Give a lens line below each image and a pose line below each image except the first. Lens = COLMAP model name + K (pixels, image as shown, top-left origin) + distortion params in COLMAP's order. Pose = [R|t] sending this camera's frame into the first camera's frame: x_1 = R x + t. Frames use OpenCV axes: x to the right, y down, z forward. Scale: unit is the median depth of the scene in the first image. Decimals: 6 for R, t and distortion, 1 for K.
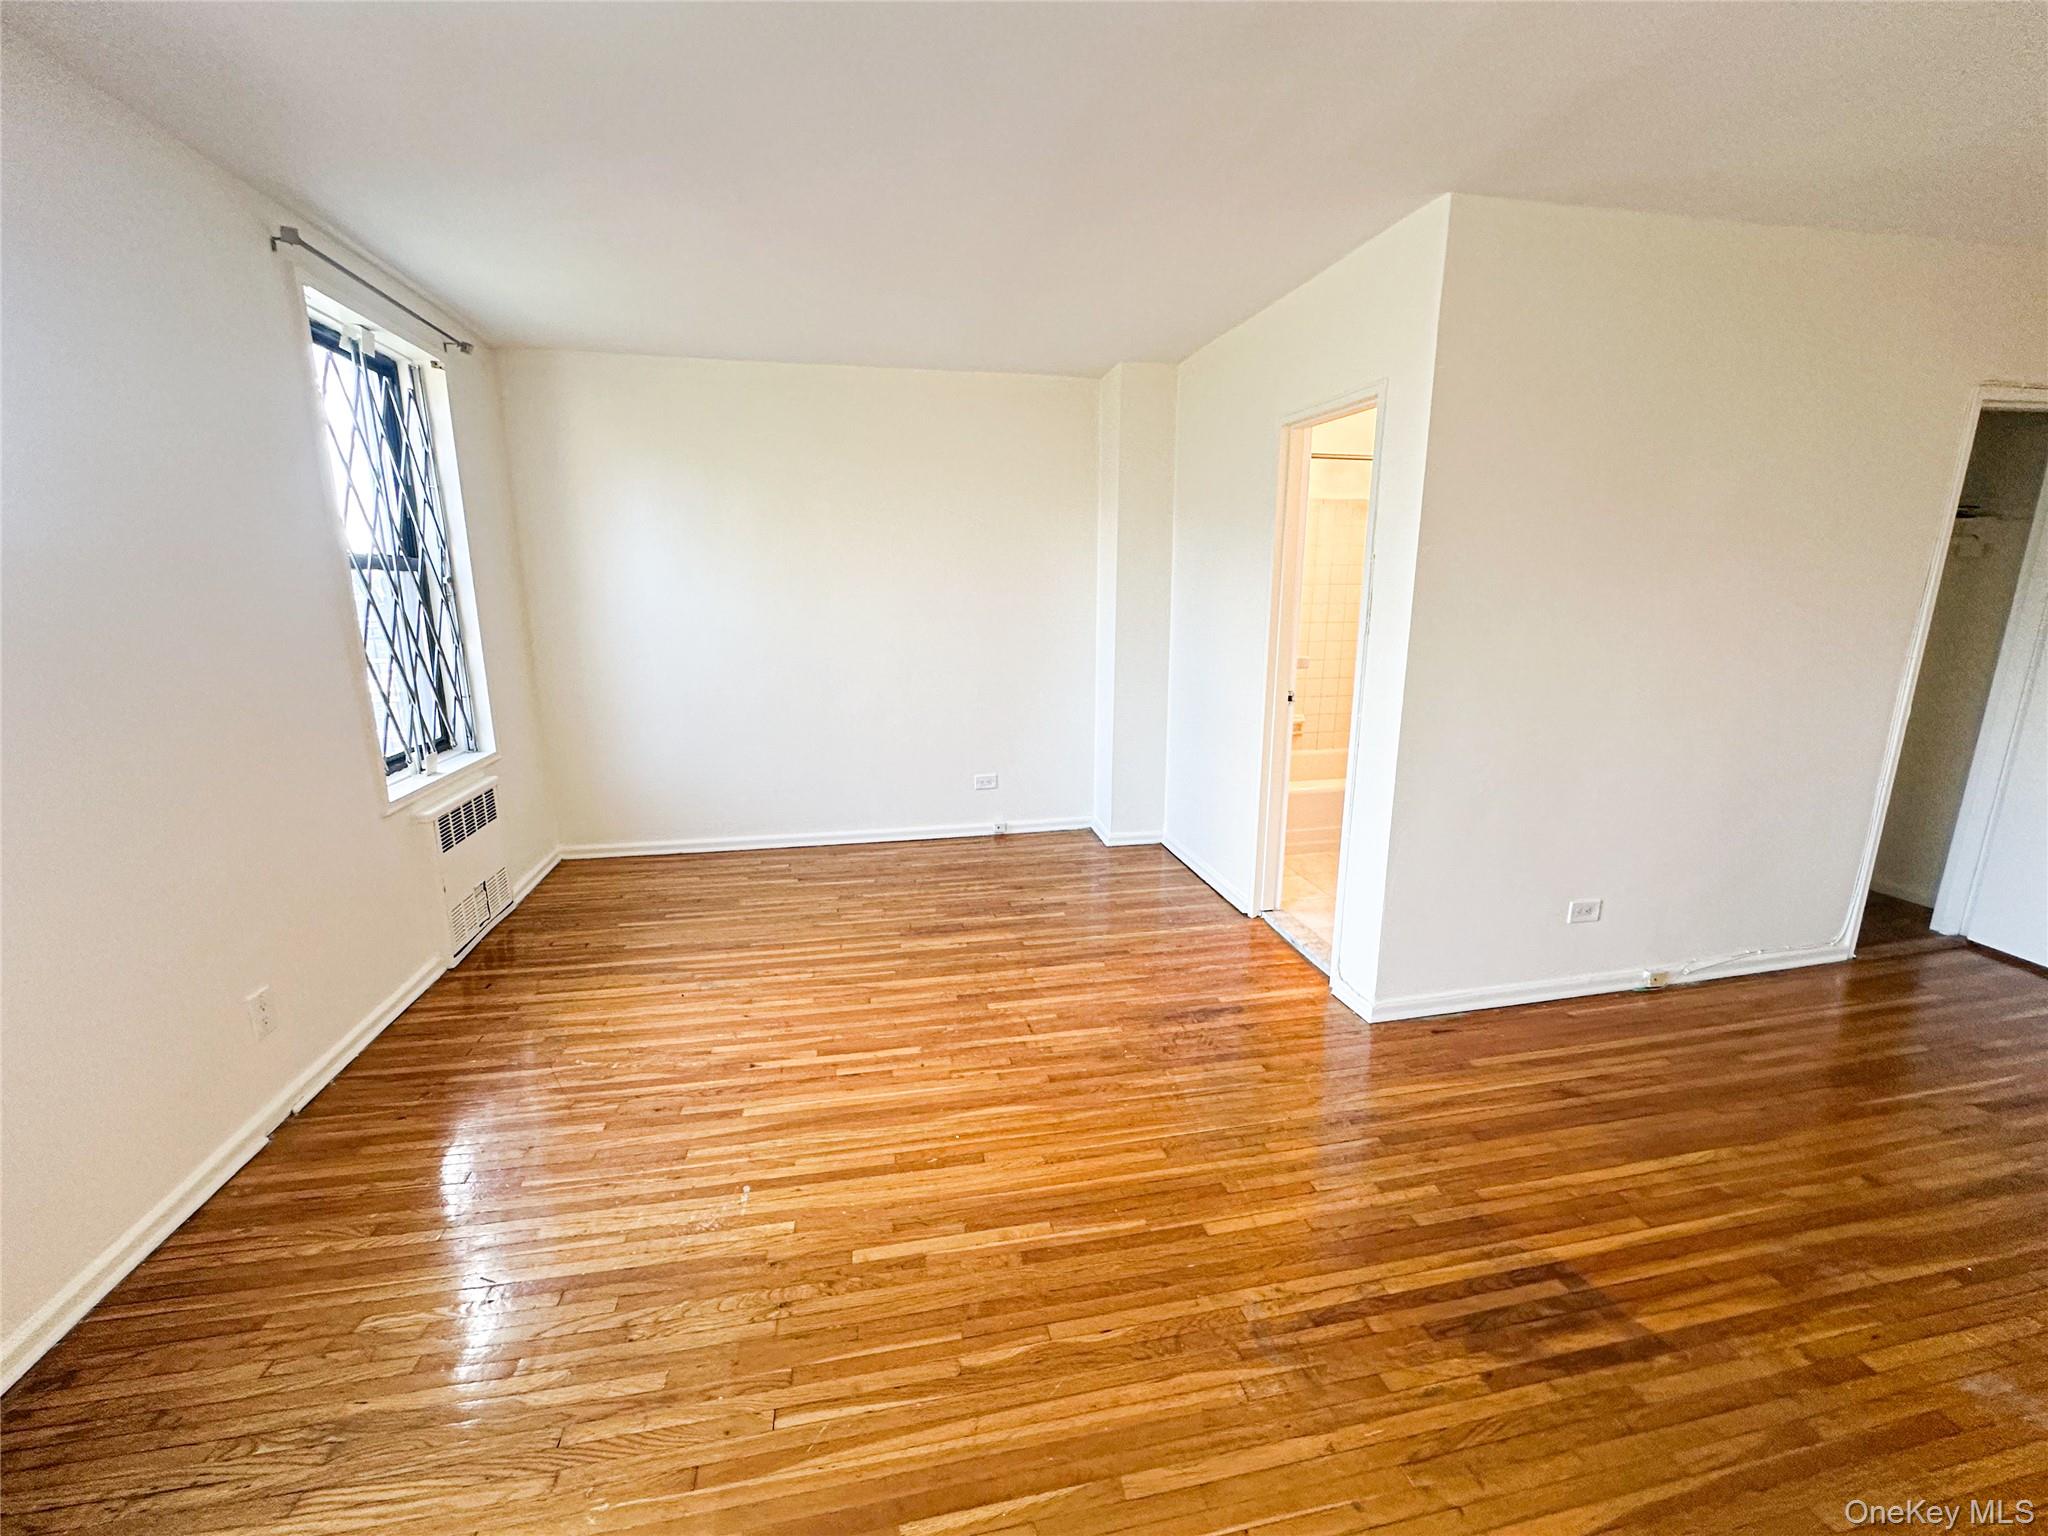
lens RADIAL K [[811.7, 0, 1024.0], [0, 811.7, 768.0], [0, 0, 1]] dist [0.000516, -0.000144]
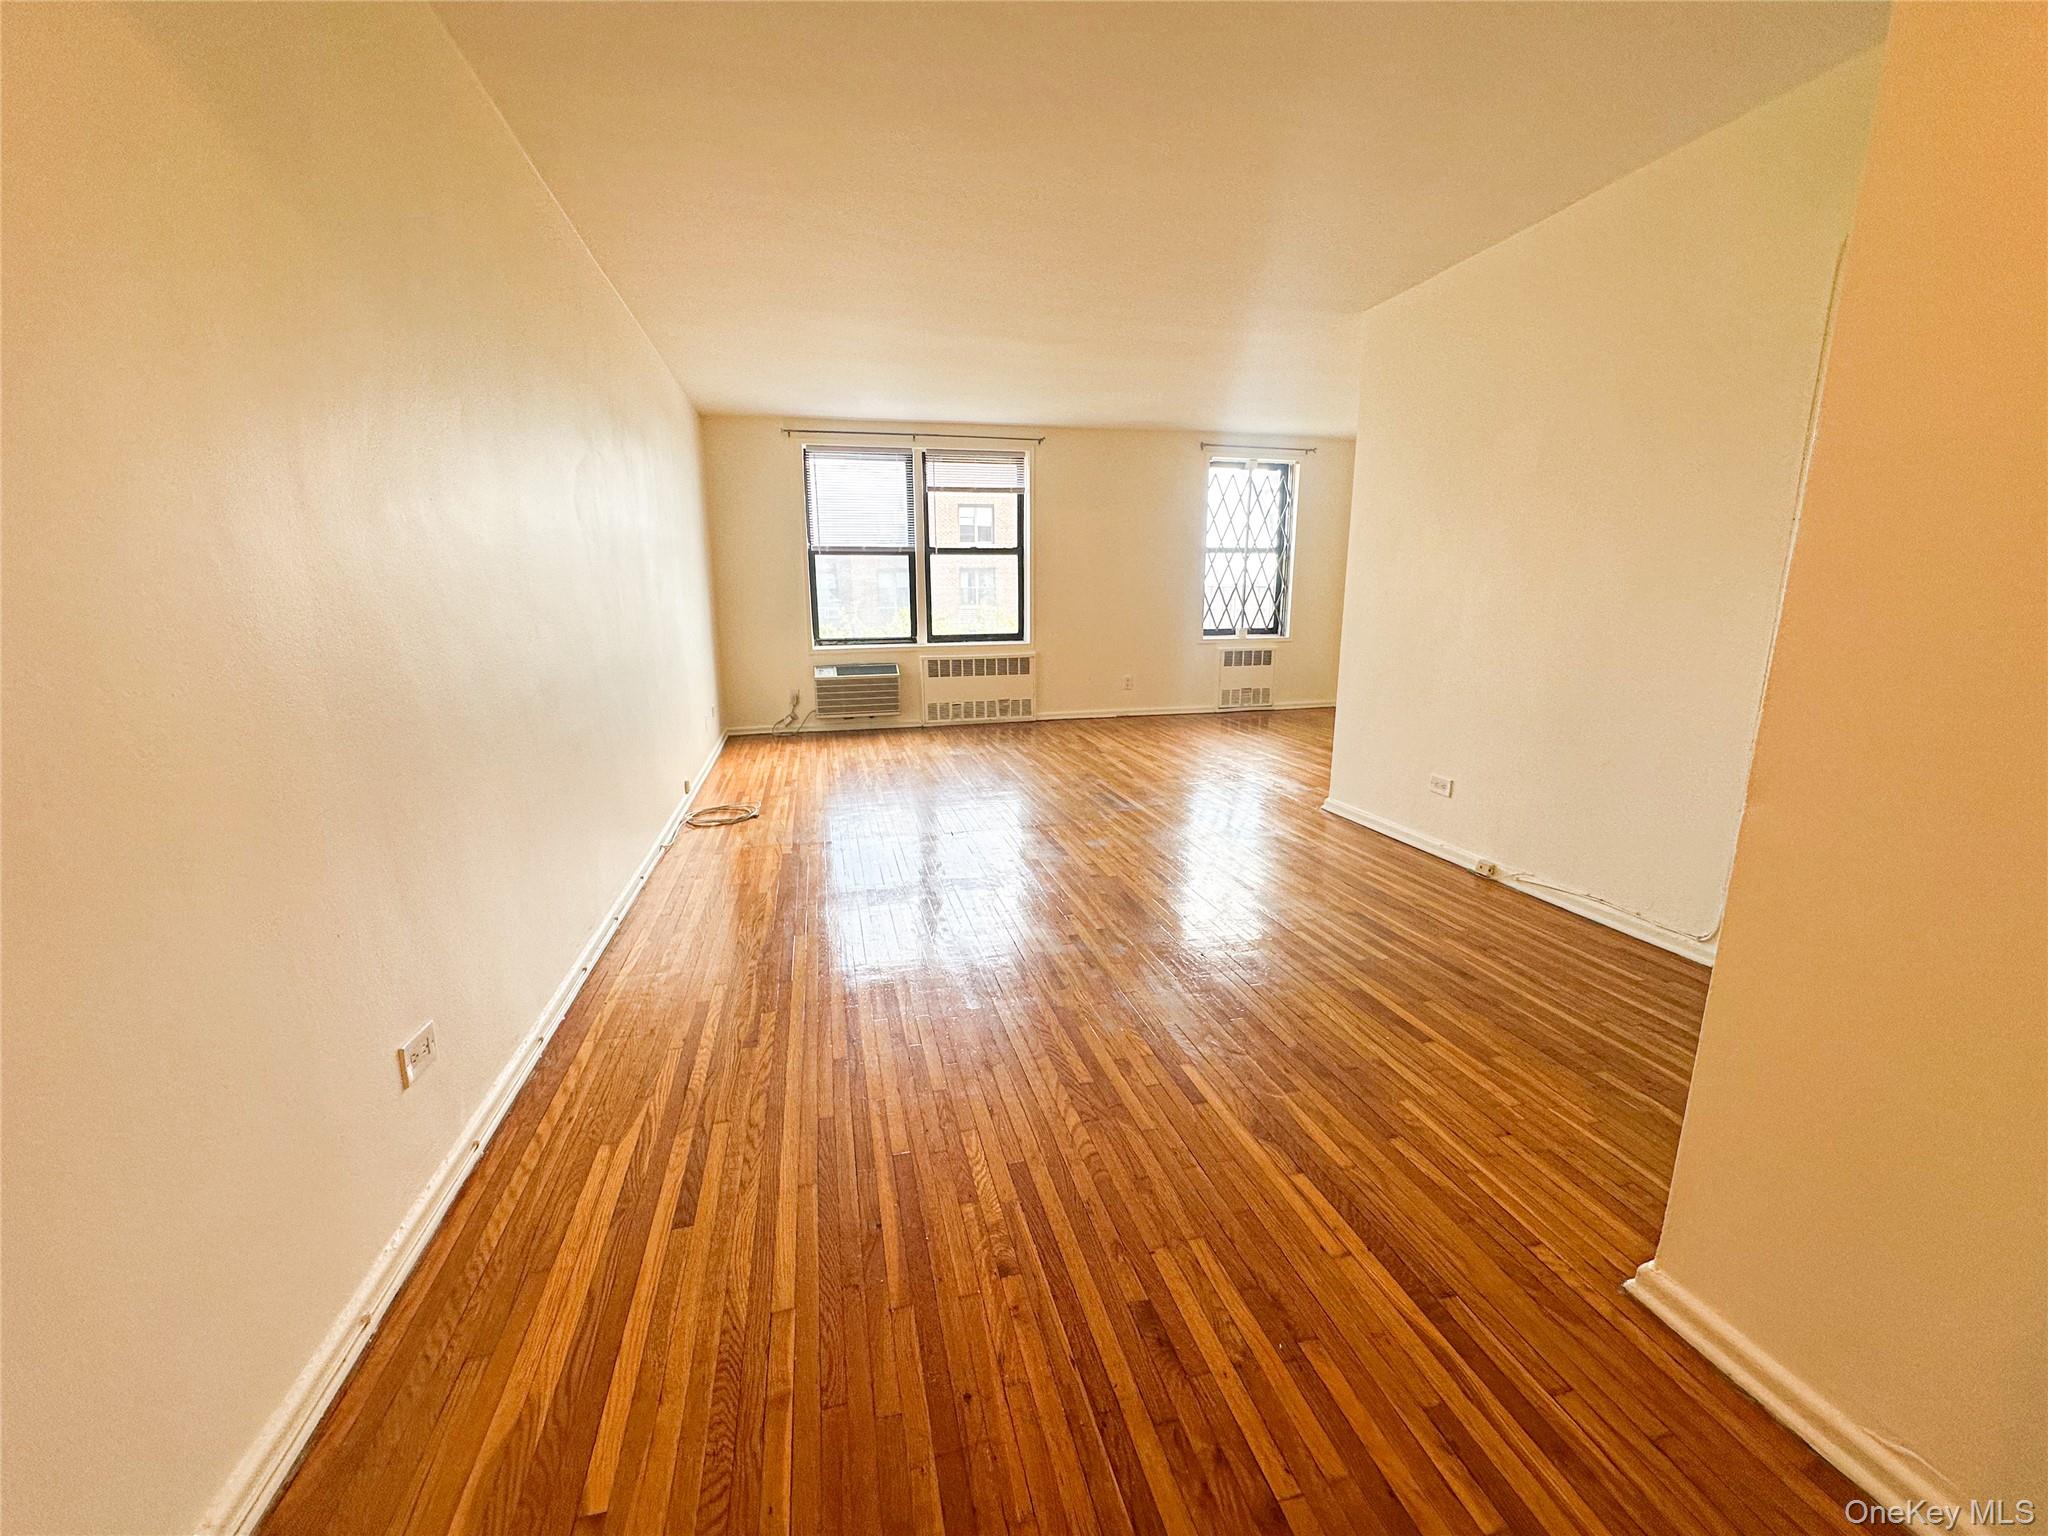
lens RADIAL K [[811.7, 0, 1024.0], [0, 811.7, 768.0], [0, 0, 1]] dist [0.000516, -0.000144]
pose [[0.046472, 0.215381, -0.975424, 2.819998], [-0.197043, 0.959269, 0.202427, 0.029700], [0.979293, 0.182793, 0.087019, 0.357774]]
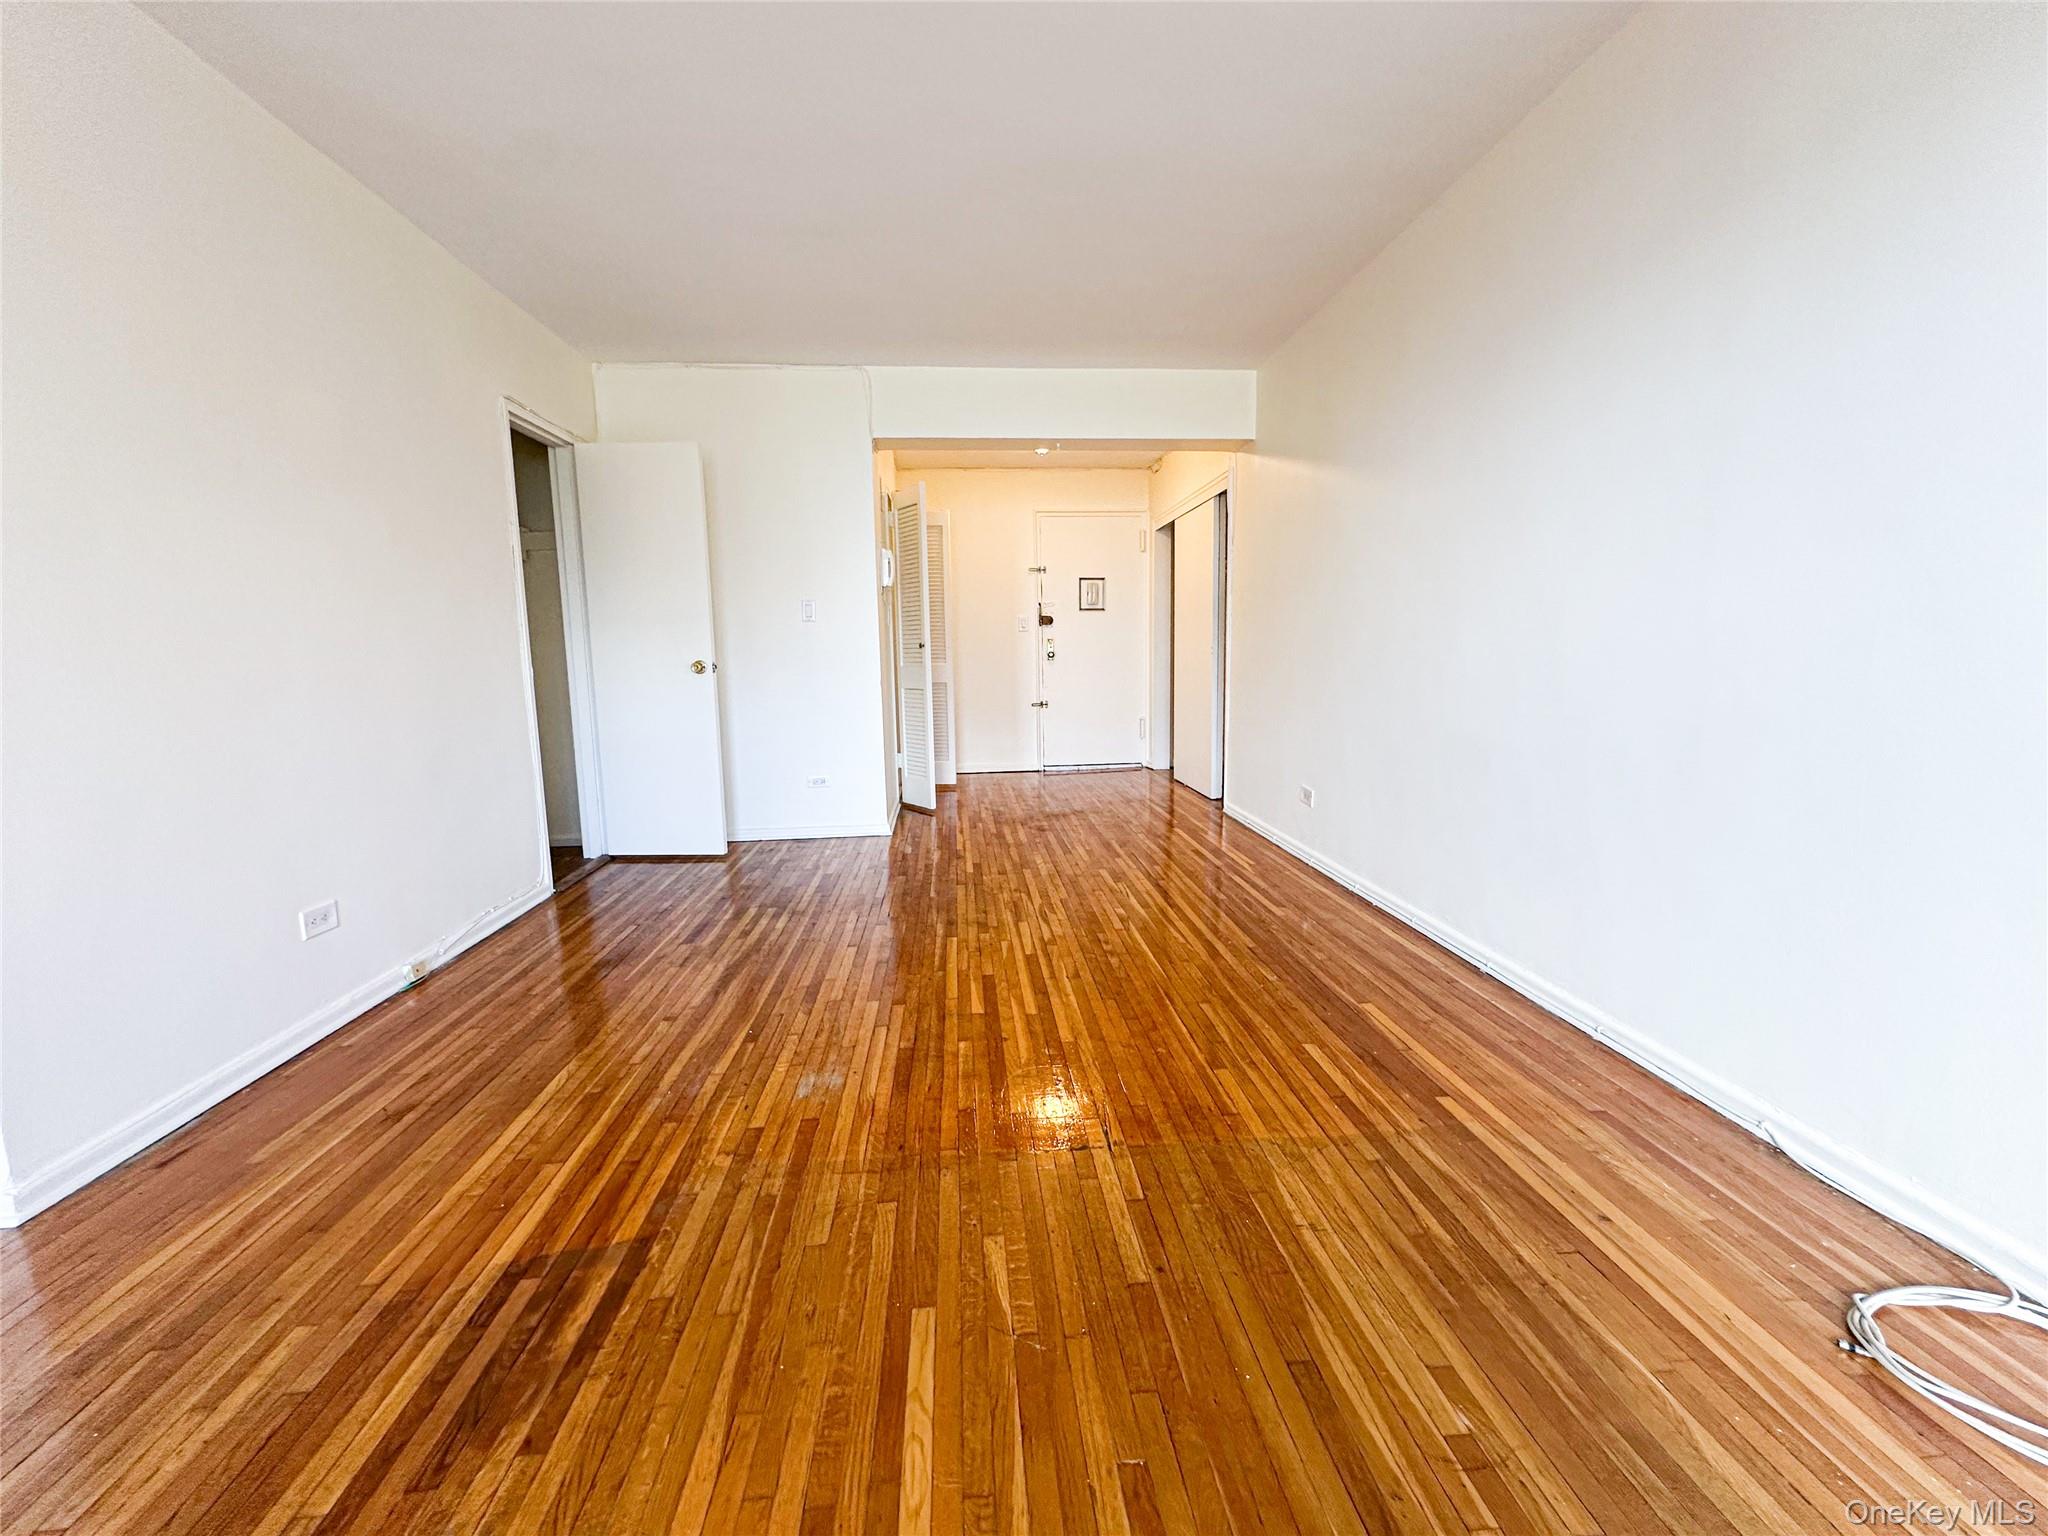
lens RADIAL K [[811.7, 0, 1024.0], [0, 811.7, 768.0], [0, 0, 1]] dist [0.000516, -0.000144]
pose [[0.119545, -0.138168, 0.983168, 0.007637], [0.222568, 0.968795, 0.109086, 0.144160], [-0.967560, 0.205781, 0.146567, 0.261490]]
